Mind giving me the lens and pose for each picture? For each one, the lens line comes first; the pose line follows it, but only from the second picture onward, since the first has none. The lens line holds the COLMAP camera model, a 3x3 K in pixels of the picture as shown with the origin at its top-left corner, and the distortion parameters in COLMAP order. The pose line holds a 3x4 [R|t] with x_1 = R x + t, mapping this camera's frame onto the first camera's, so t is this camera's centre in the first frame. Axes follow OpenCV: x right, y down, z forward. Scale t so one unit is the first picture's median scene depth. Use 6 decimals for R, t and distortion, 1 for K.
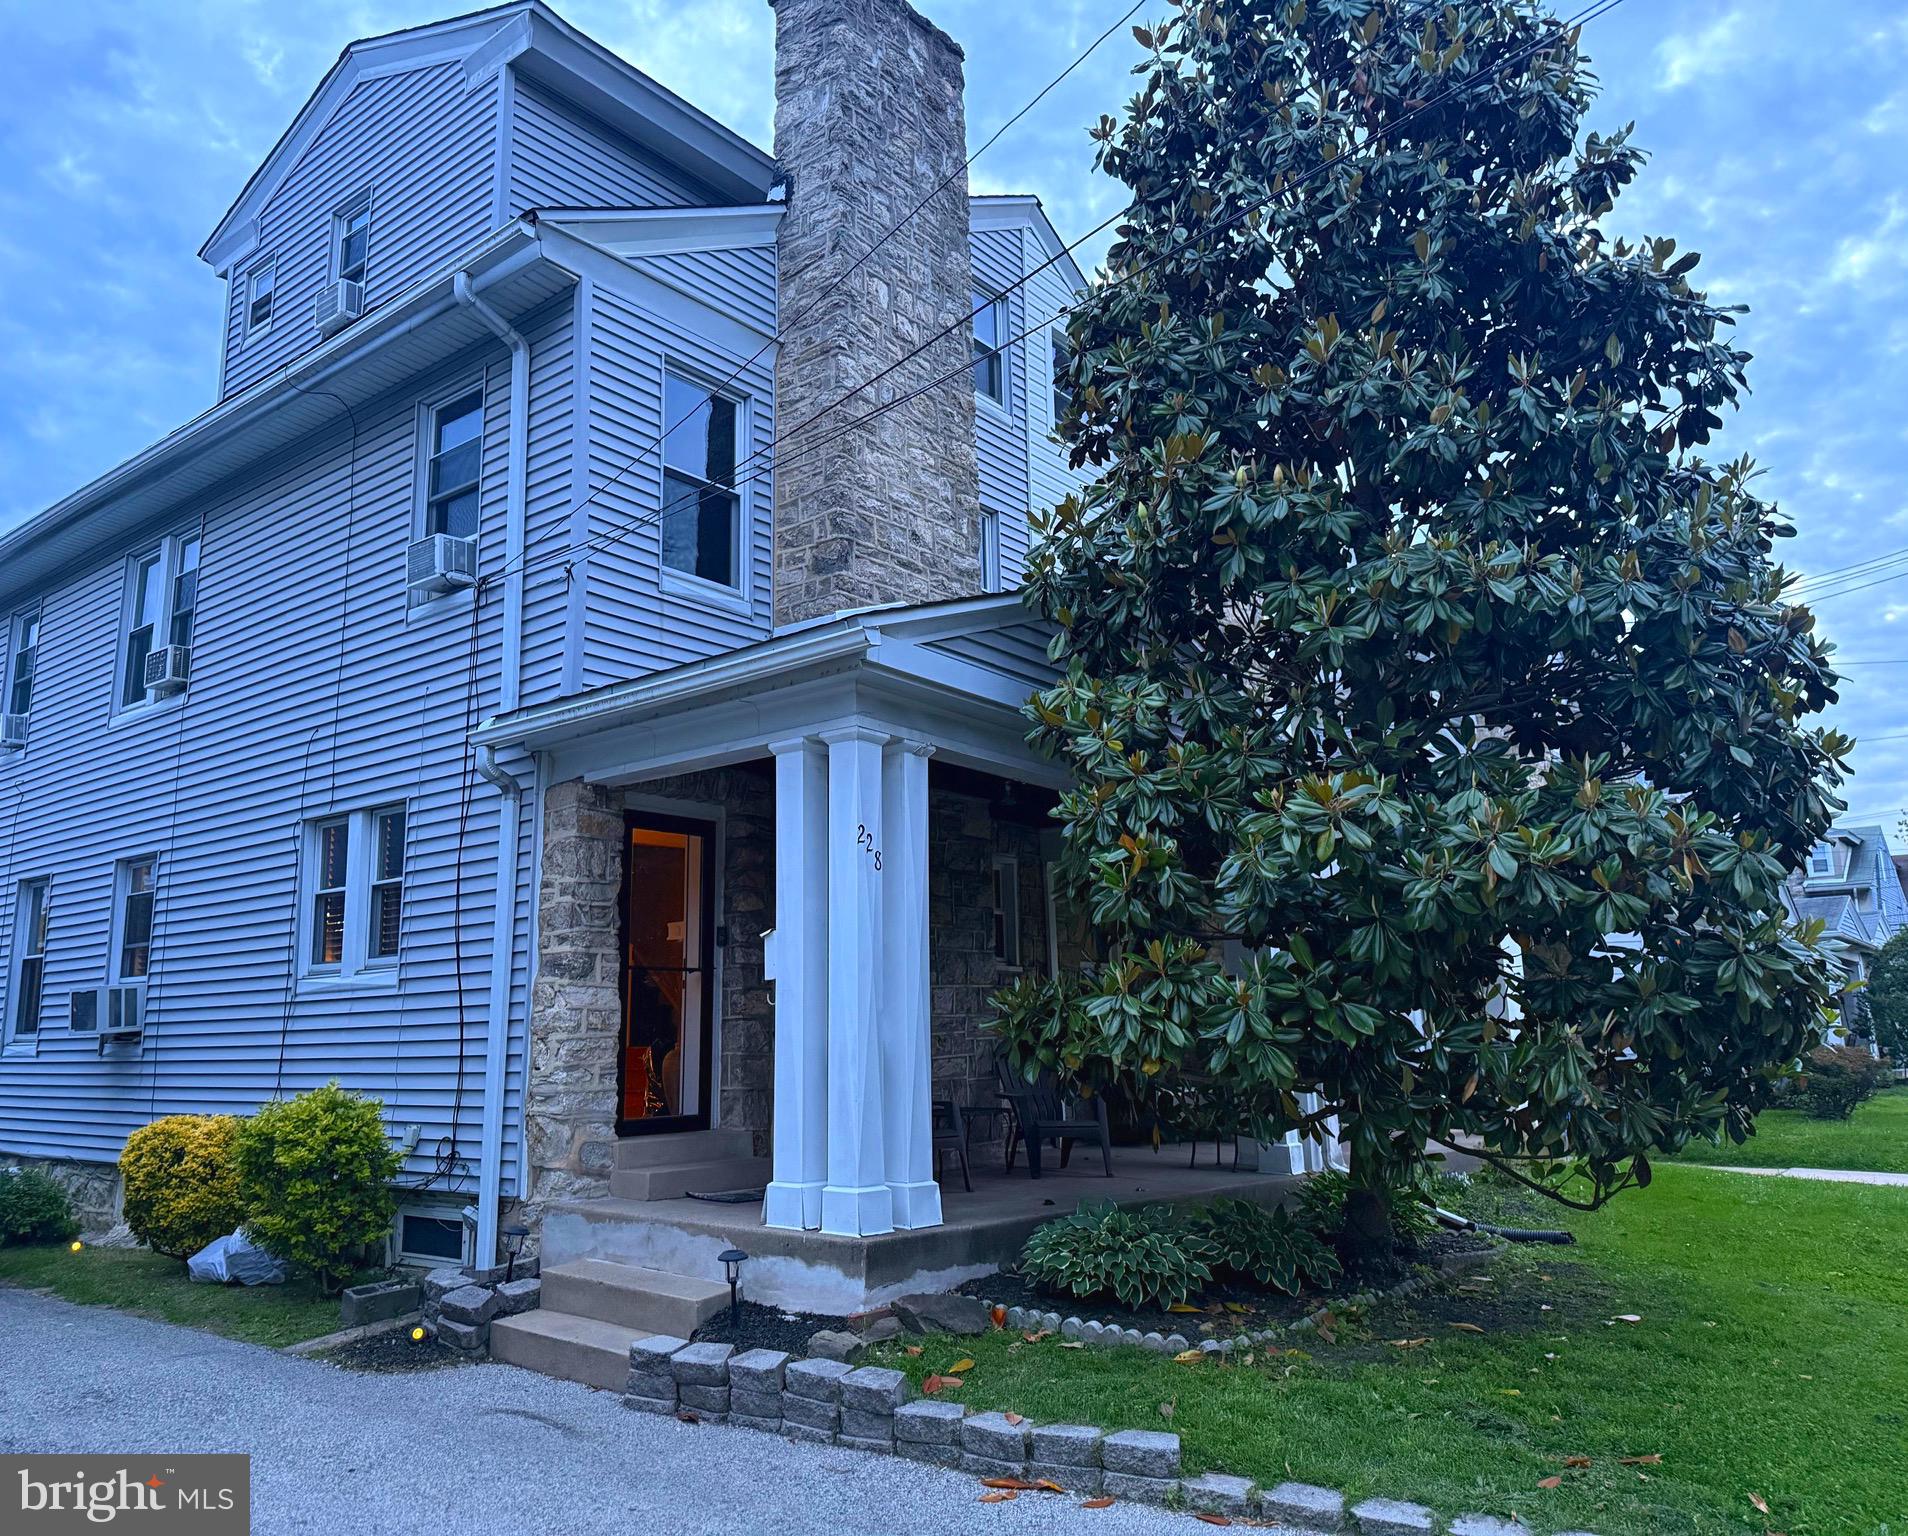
lens RADIAL K [[1430.0, 0, 954.0], [0, 1430.0, 768.0], [0, 0, 1]] dist [0.004924, 0.000709]
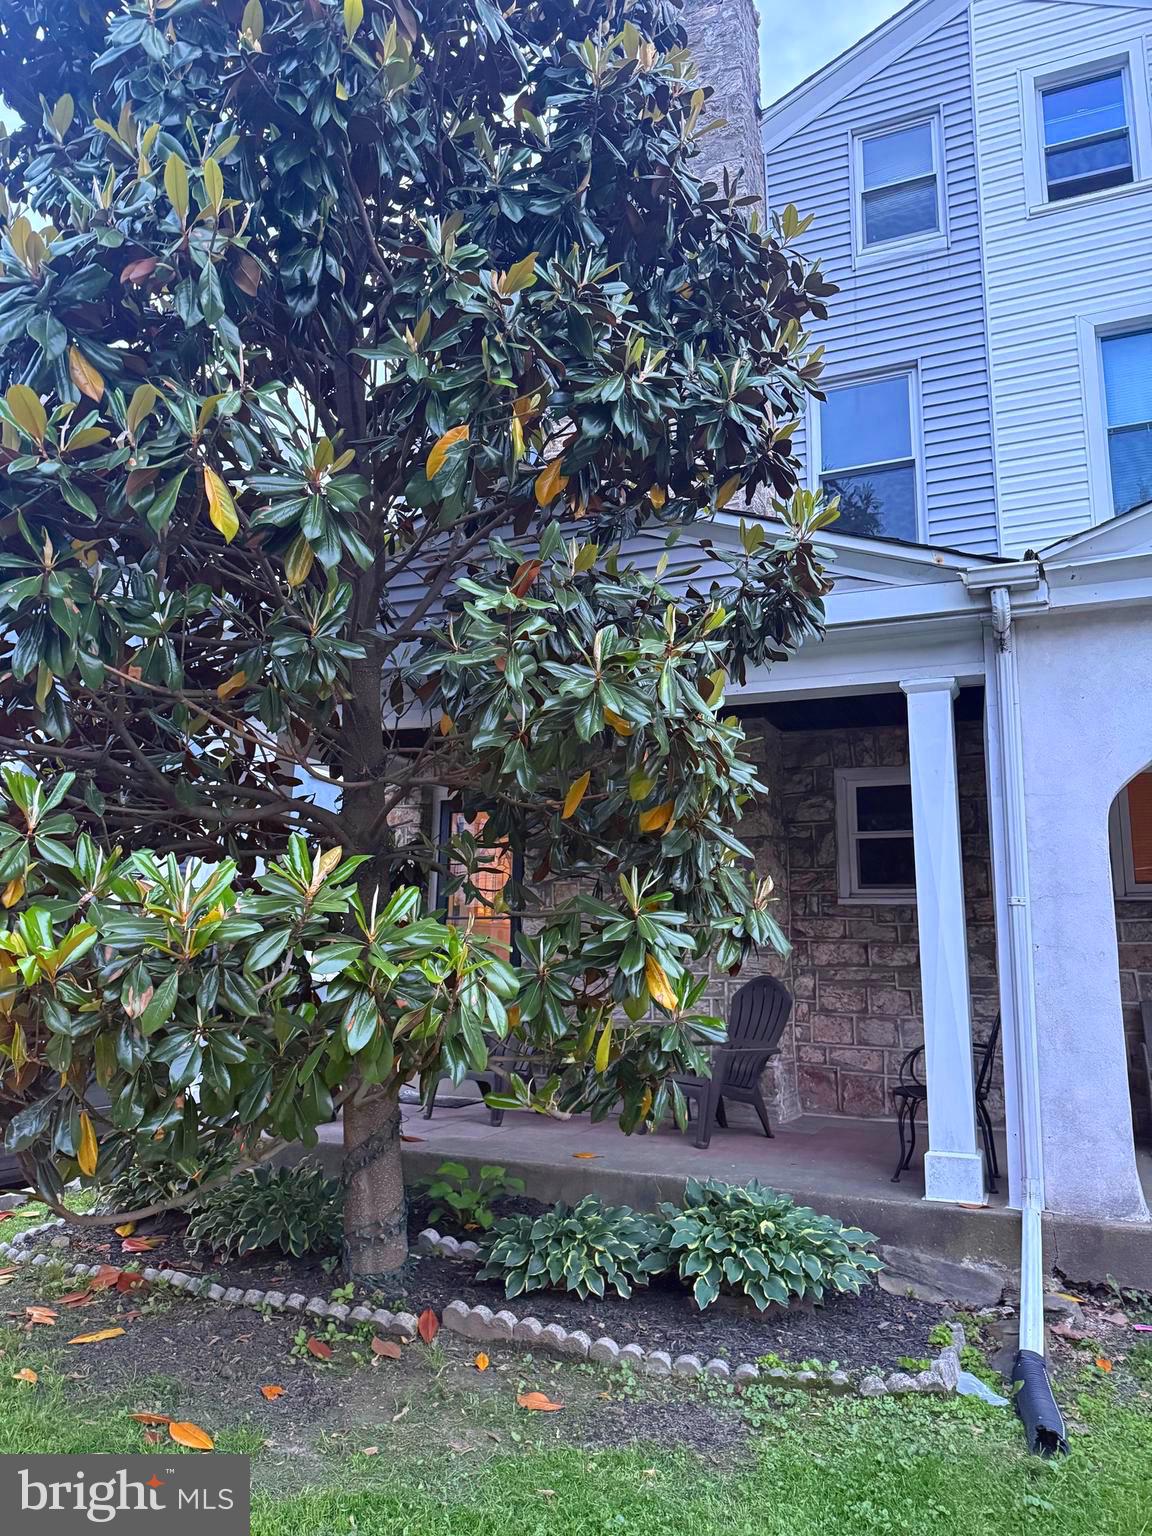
lens RADIAL K [[1068.2, 0, 576.0], [0, 1068.2, 768.0], [0, 0, 1]] dist [0.054069, -0.064832]
pose [[0.260065, -0.166797, -0.951076, 0.606743], [0.168697, 0.977667, -0.125331, 0.116705], [0.950740, -0.127850, 0.282395, 0.650041]]
